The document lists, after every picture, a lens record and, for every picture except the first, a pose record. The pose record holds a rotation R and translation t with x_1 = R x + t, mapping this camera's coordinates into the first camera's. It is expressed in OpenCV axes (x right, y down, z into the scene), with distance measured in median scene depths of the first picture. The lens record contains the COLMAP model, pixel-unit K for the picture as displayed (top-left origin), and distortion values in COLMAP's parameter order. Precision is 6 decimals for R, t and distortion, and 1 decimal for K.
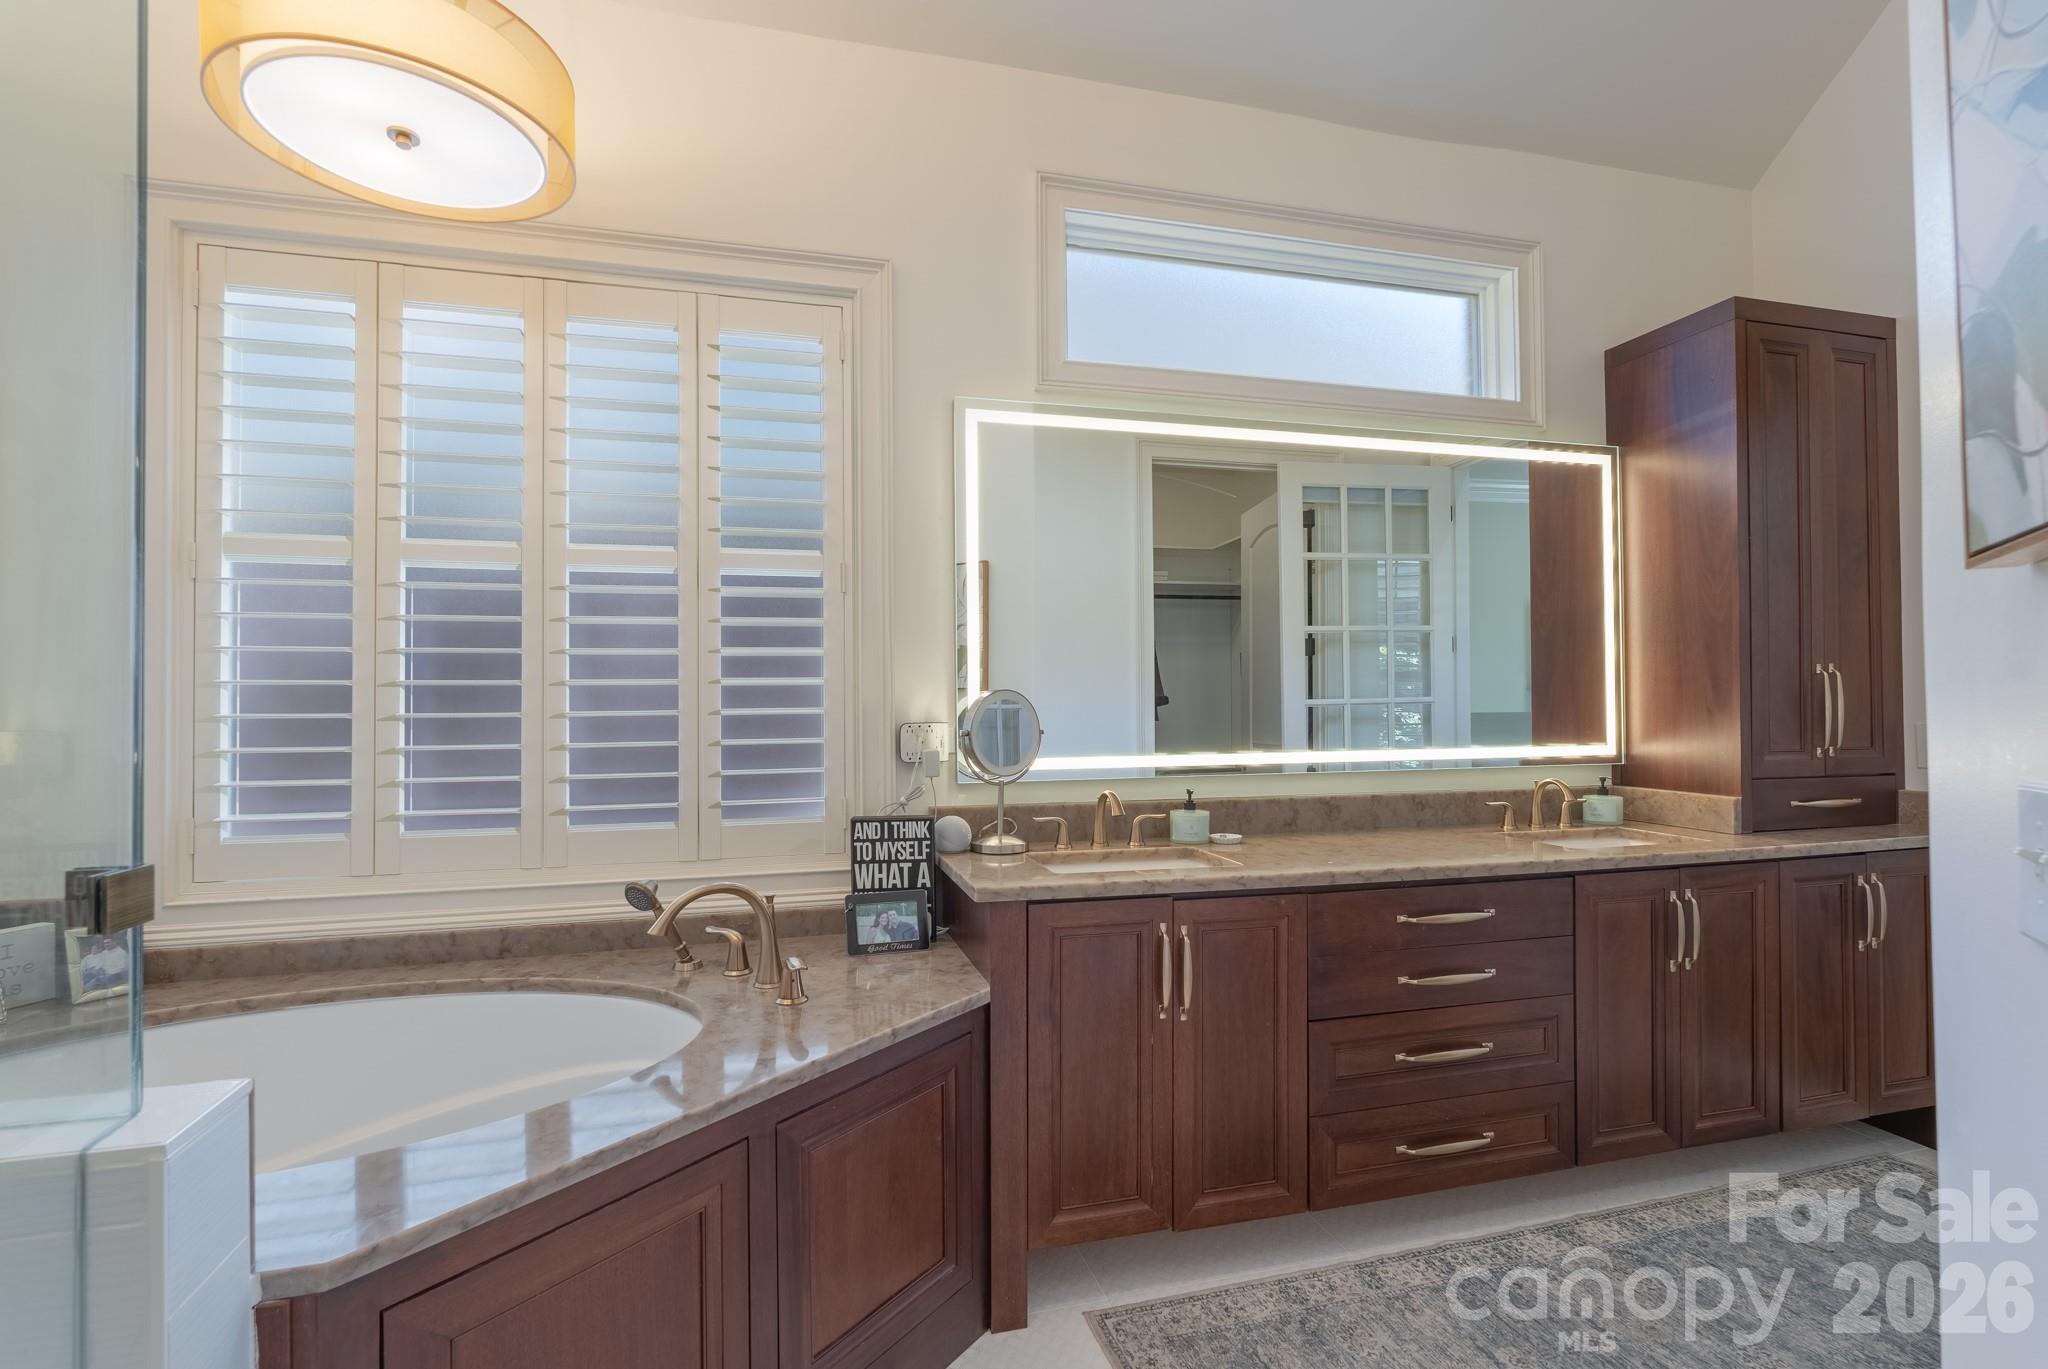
lens RADIAL K [[928.0, 0, 1035.2], [0, 928.0, 677.8], [0, 0, 1]] dist [-0.000624, -0.000017]
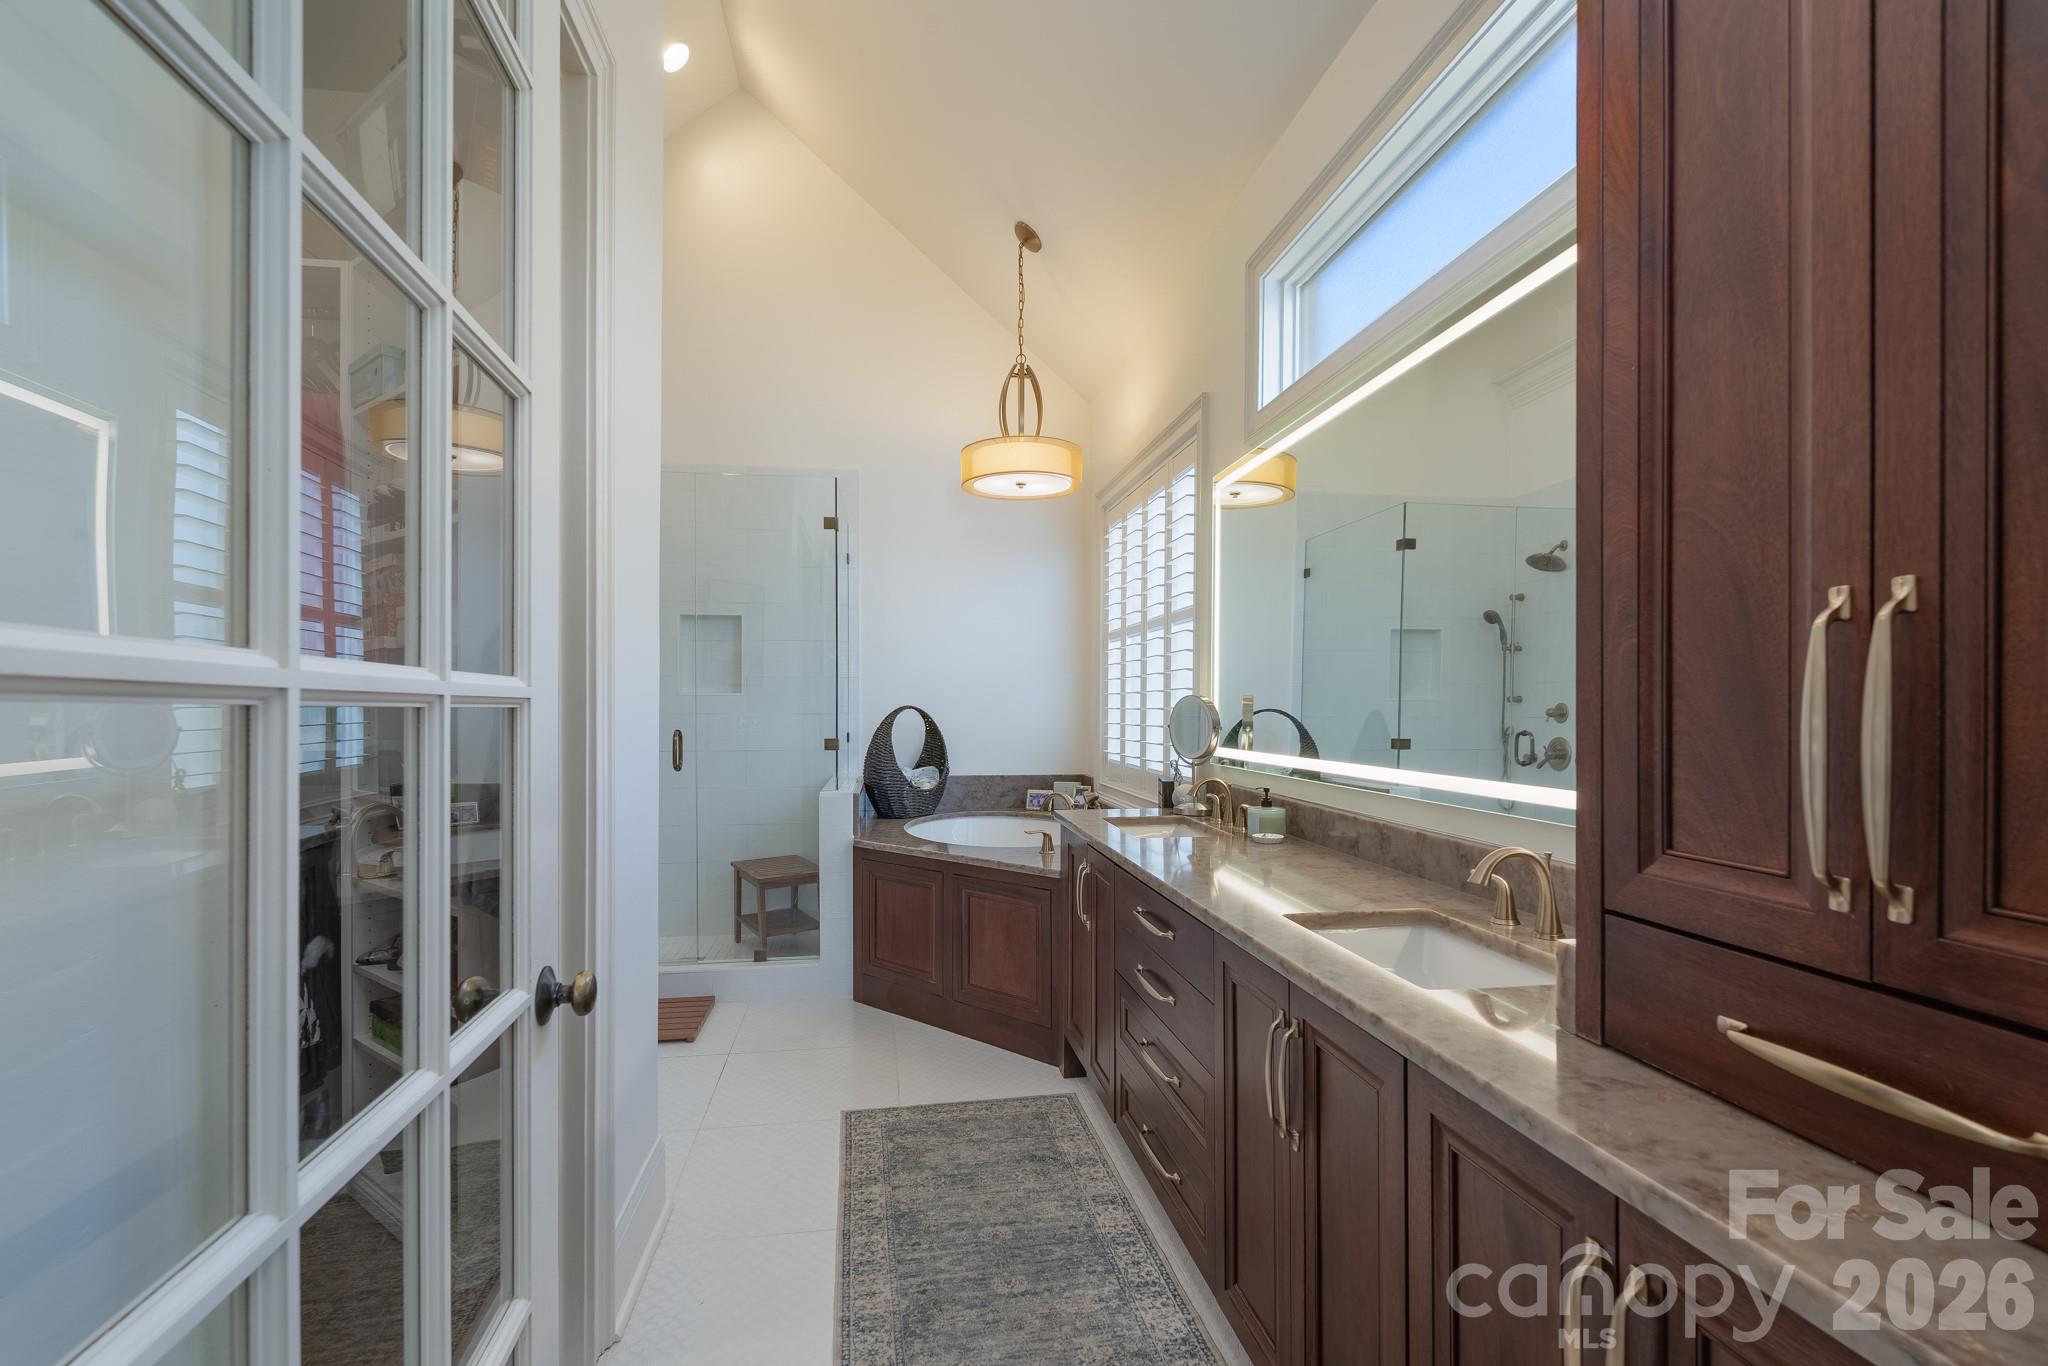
lens RADIAL K [[928.0, 0, 1020.5], [0, 928.0, 711.2], [0, 0, 1]] dist [-0.000624, -0.000017]
pose [[-0.109375, 0.009505, -0.993955, 1.494874], [0.014363, 0.999865, 0.007981, 0.026264], [0.993897, -0.013403, -0.109496, 1.011399]]
